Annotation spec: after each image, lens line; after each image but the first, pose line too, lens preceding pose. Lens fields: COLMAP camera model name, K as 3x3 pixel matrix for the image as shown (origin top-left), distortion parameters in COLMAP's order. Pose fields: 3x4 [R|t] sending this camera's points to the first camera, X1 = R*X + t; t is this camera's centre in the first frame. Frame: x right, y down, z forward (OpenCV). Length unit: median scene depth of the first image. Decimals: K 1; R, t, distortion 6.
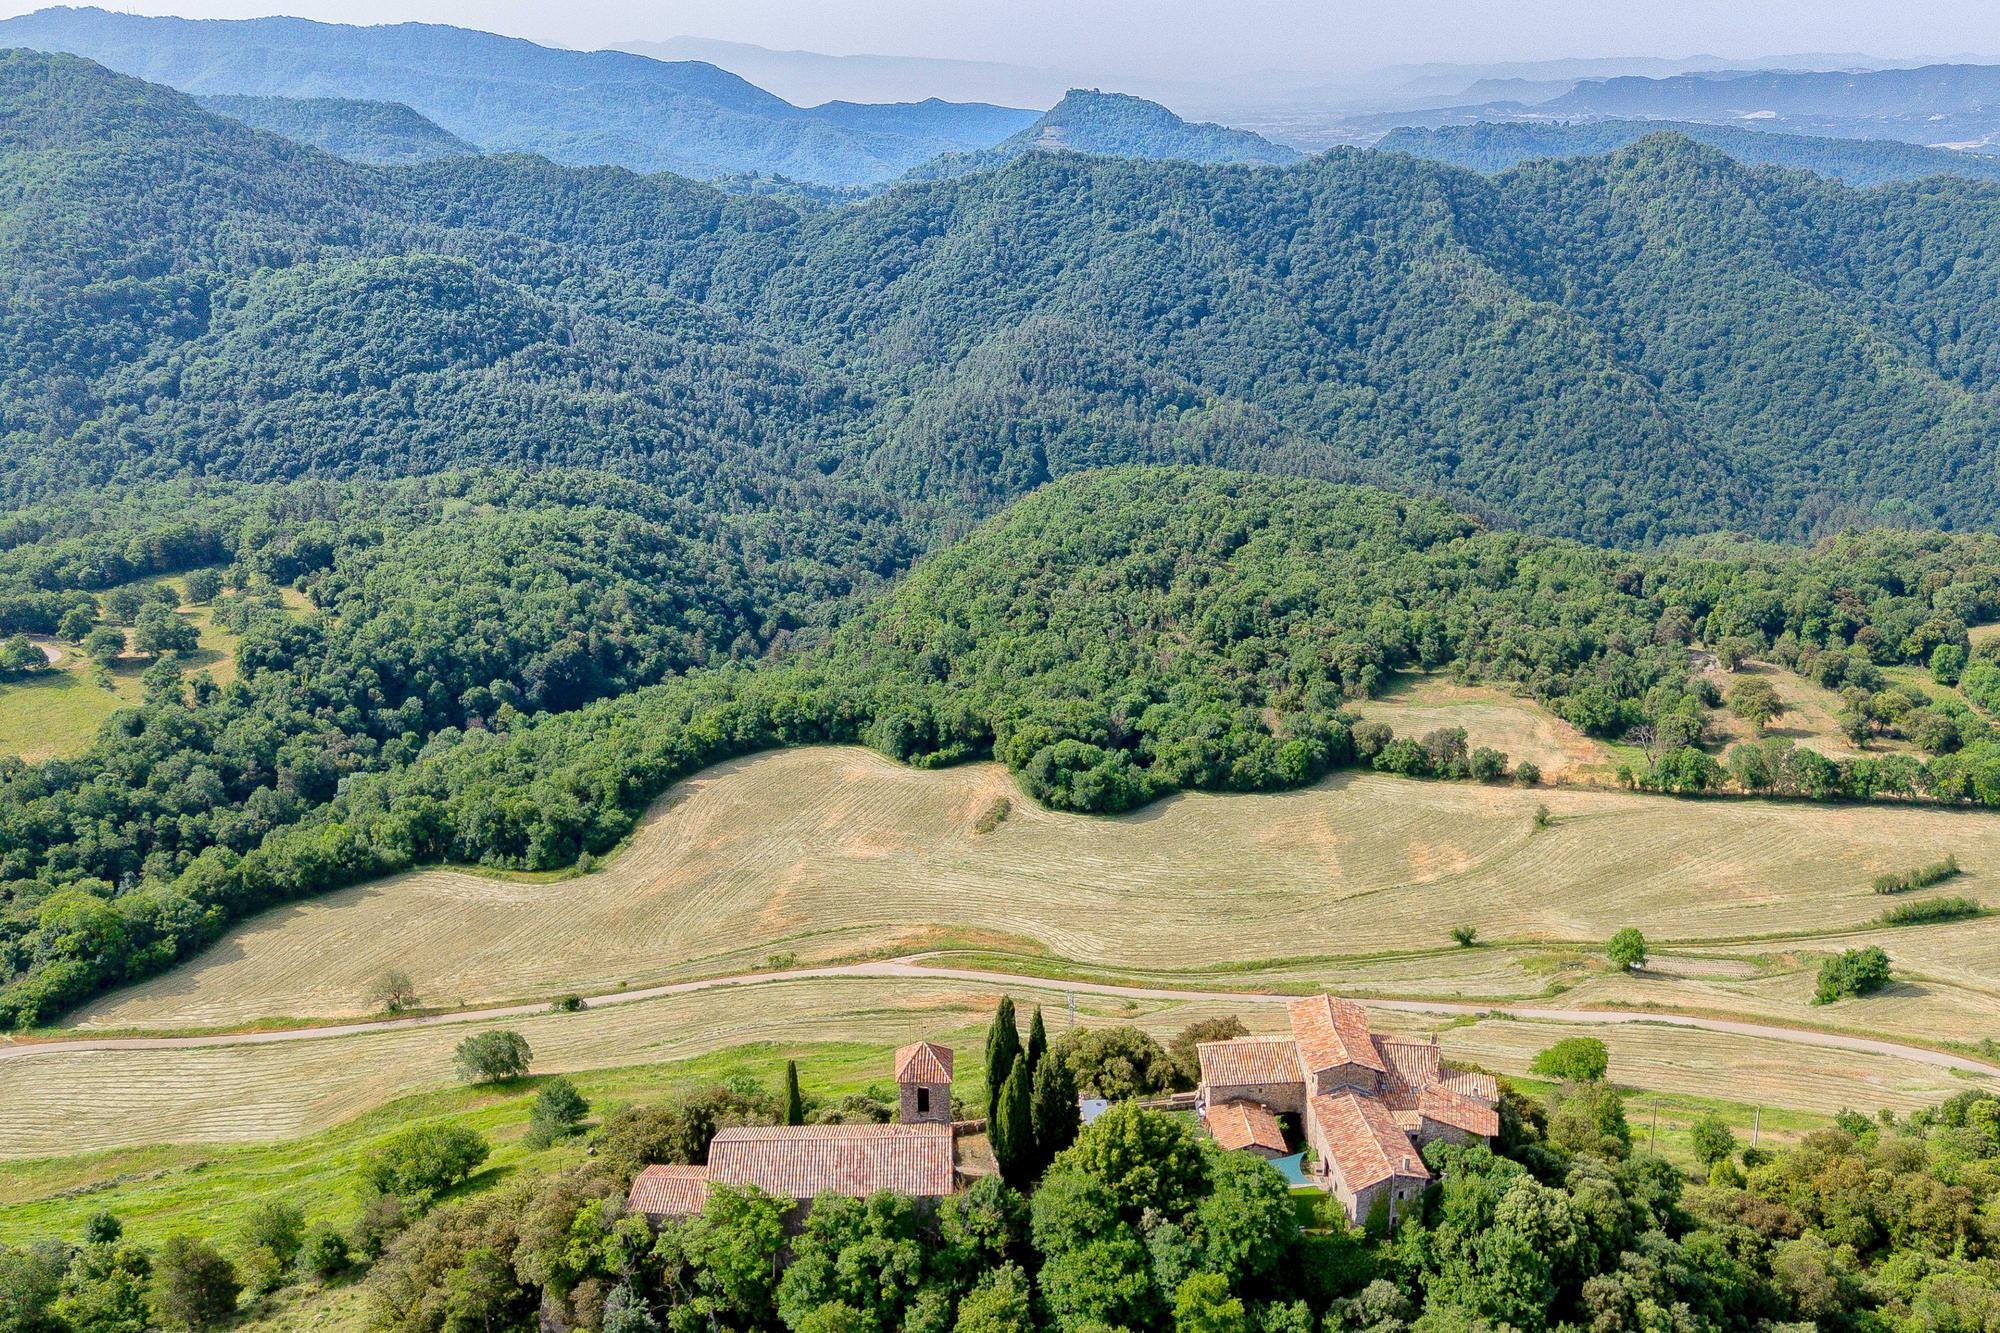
lens RADIAL K [[1746.2, 0, 997.9], [0, 1746.2, 667.9], [0, 0, 1]] dist [0.083102, -0.056758]
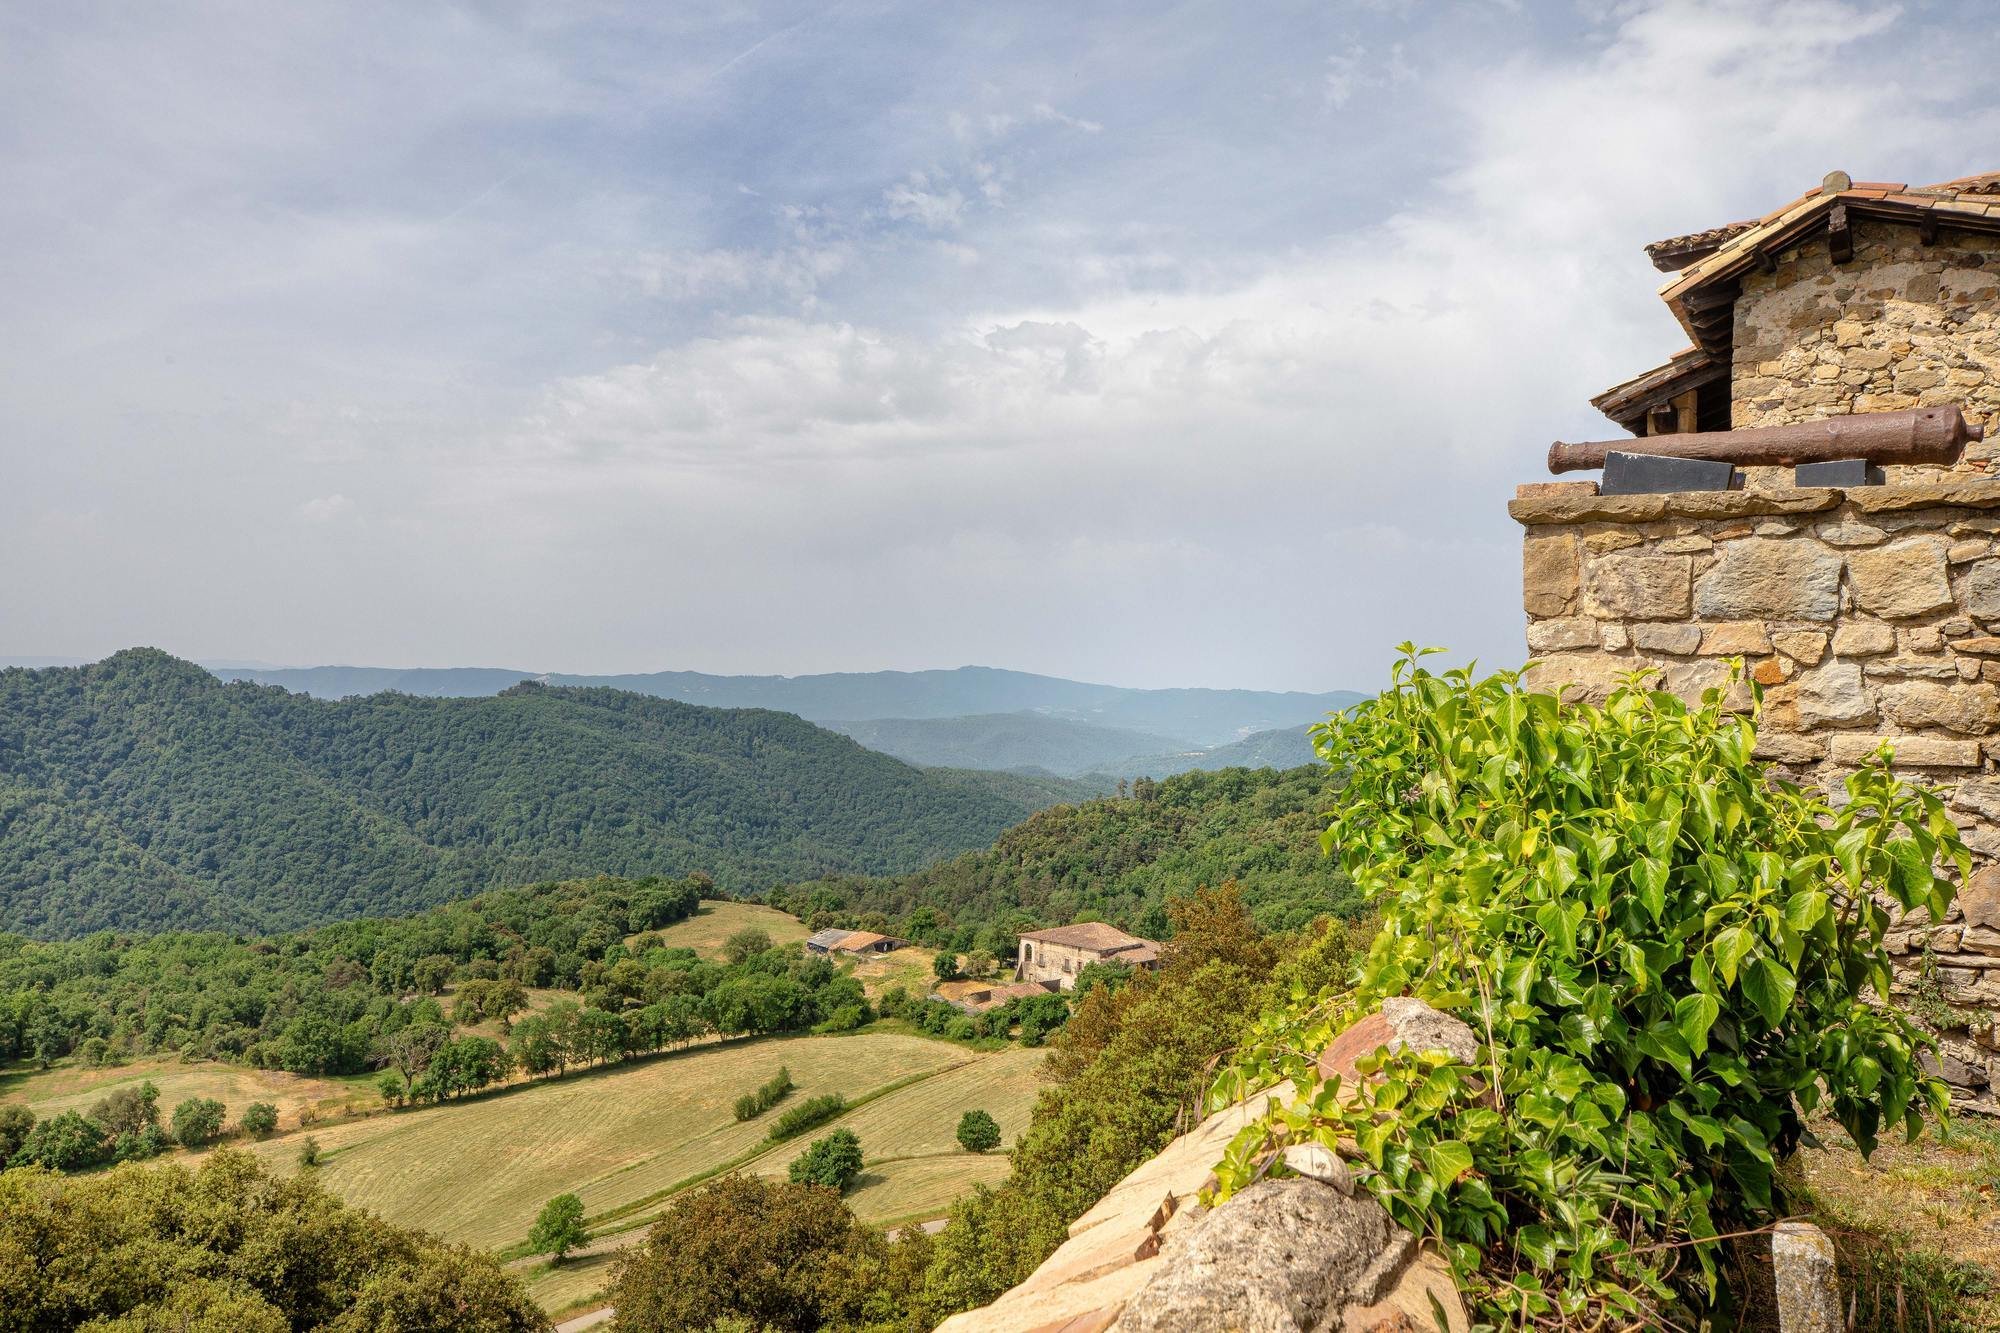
lens RADIAL K [[1489.3, 0, 997.1], [0, 1489.3, 651.9], [0, 0, 1]] dist [0.011416, 0.017106]
pose [[0.630468, 0.030946, 0.775599, 0.001712], [0.230459, 0.946687, -0.225107, 0.029308], [-0.741215, 0.320666, 0.589723, 0.116047]]
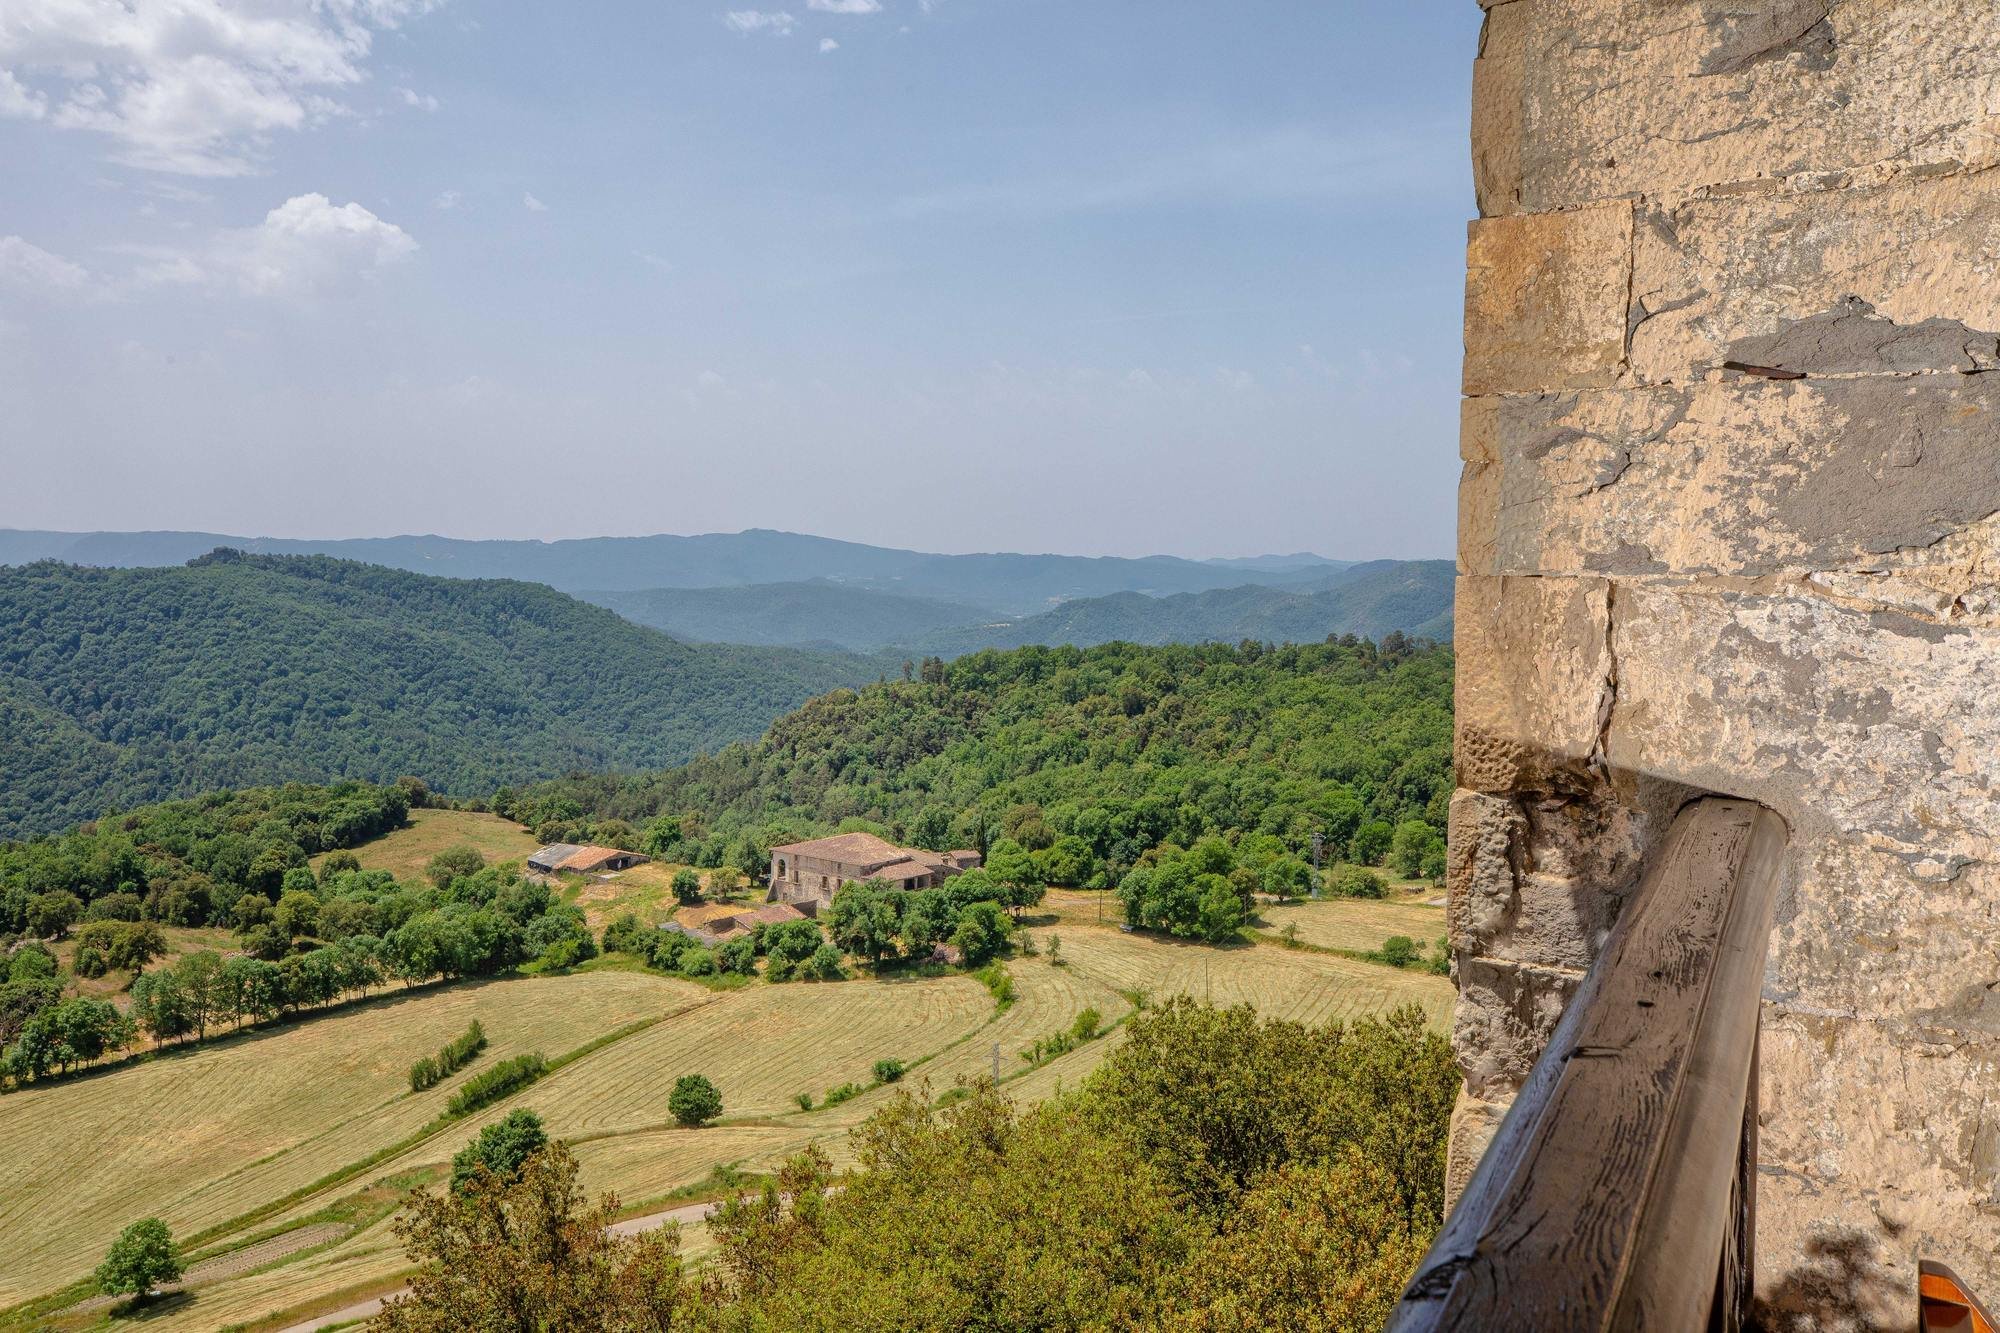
lens RADIAL K [[1633.2, 0, 992.1], [0, 1633.2, 658.3], [0, 0, 1]] dist [0.023329, 0.024998]
pose [[0.529286, -0.044448, 0.847278, 0.018227], [0.256726, 0.960204, -0.110002, 0.026144], [-0.808670, 0.275741, 0.519634, 0.118998]]
